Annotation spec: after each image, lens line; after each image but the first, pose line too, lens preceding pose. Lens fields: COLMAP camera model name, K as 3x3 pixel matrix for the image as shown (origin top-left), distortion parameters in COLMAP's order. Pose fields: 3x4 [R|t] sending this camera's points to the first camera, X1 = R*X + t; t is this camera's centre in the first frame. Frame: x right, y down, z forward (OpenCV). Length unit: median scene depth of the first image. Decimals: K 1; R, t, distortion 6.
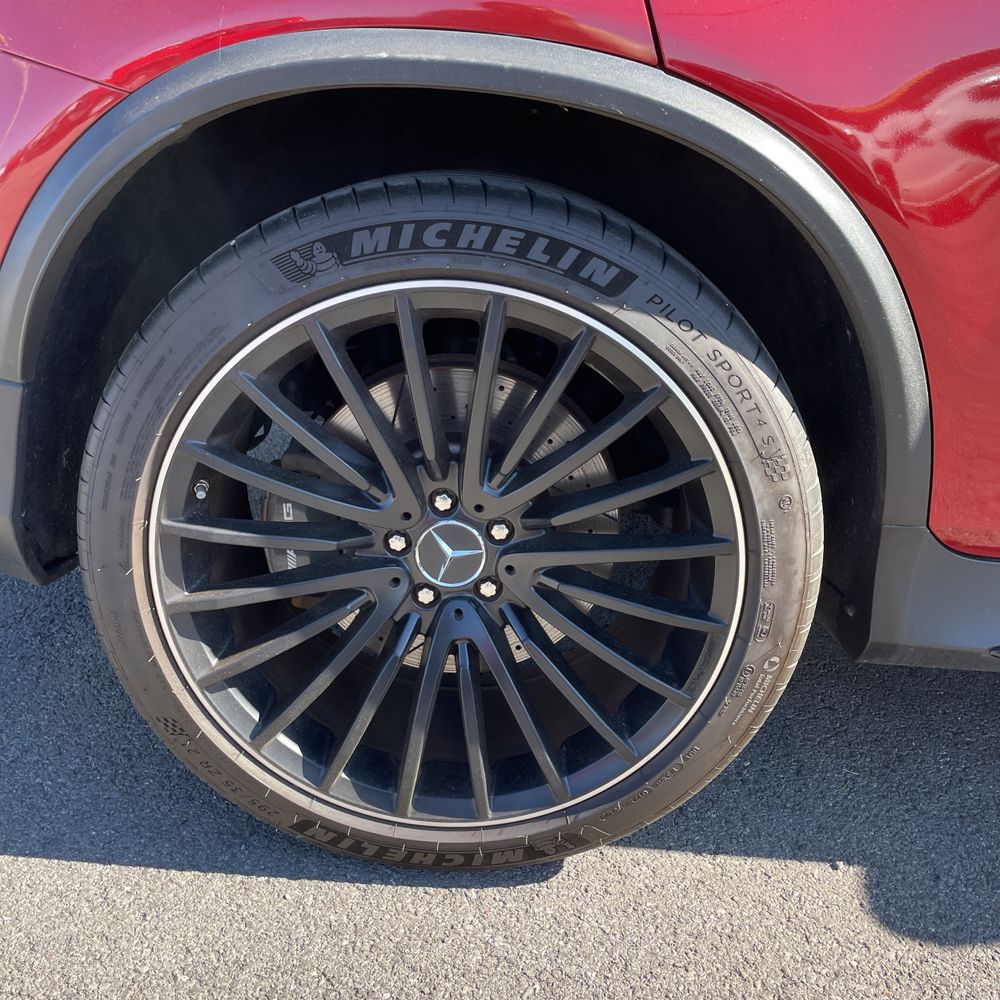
lens RADIAL K [[1017.4, 0, 492.4], [0, 1017.4, 493.7], [0, 0, 1]] dist [0.034240, 0.000000]
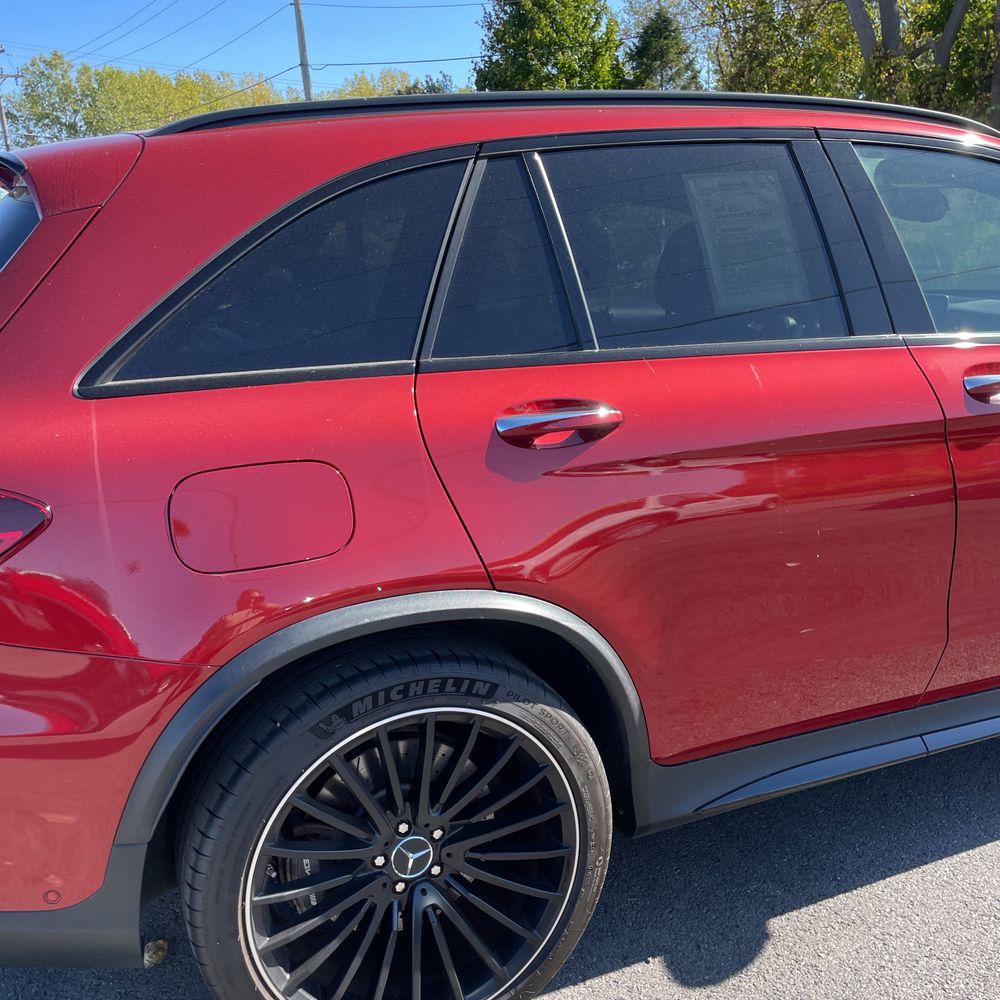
lens RADIAL K [[1017.4, 0, 503.3], [0, 1017.4, 507.7], [0, 0, 1]] dist [0.034240, 0.000000]
pose [[0.903445, -0.192508, 0.383051, -0.449075], [0.238836, 0.968017, -0.076814, -0.338064], [-0.356013, 0.160883, 0.920528, -0.694876]]
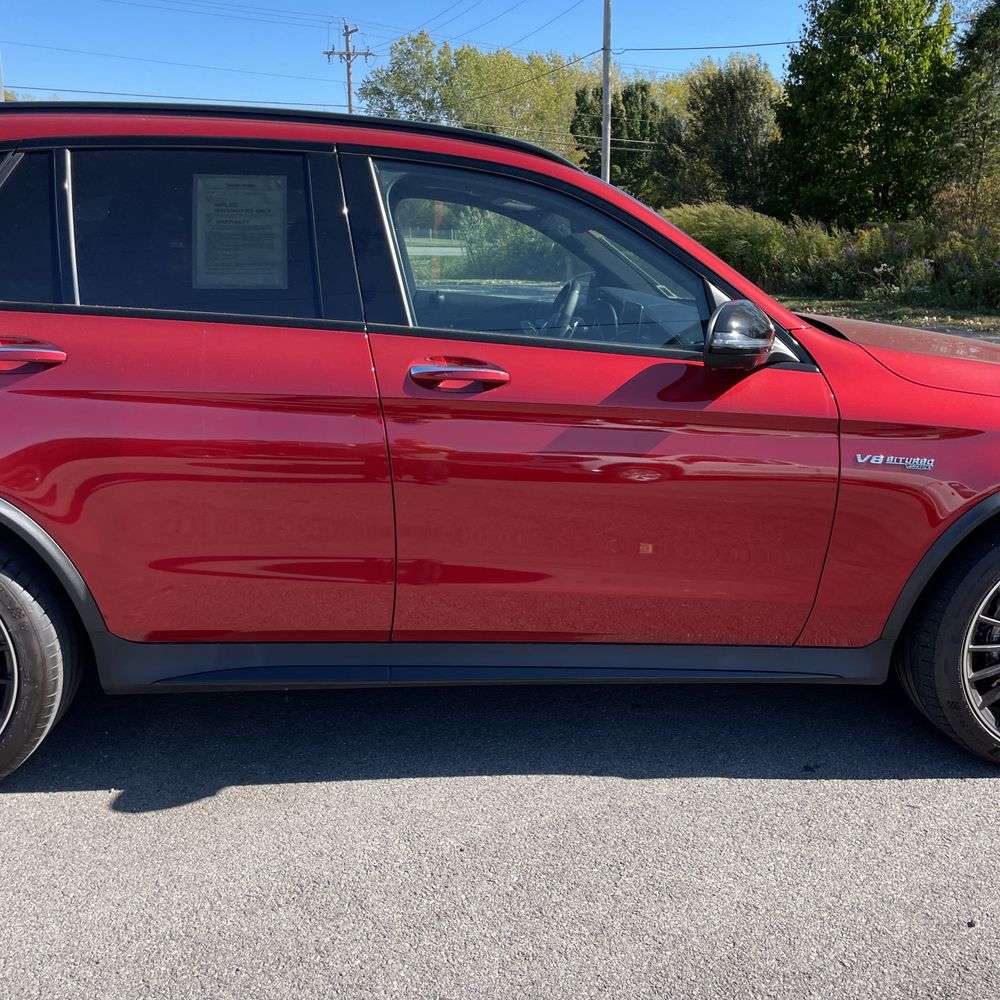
lens RADIAL K [[1017.4, 0, 519.7], [0, 1017.4, 518.0], [0, 0, 1]] dist [0.034240, 0.000000]
pose [[0.990252, -0.065000, 0.123188, 1.109779], [0.077191, 0.992295, -0.096917, 0.074580], [-0.115939, 0.105481, 0.987640, -1.512788]]
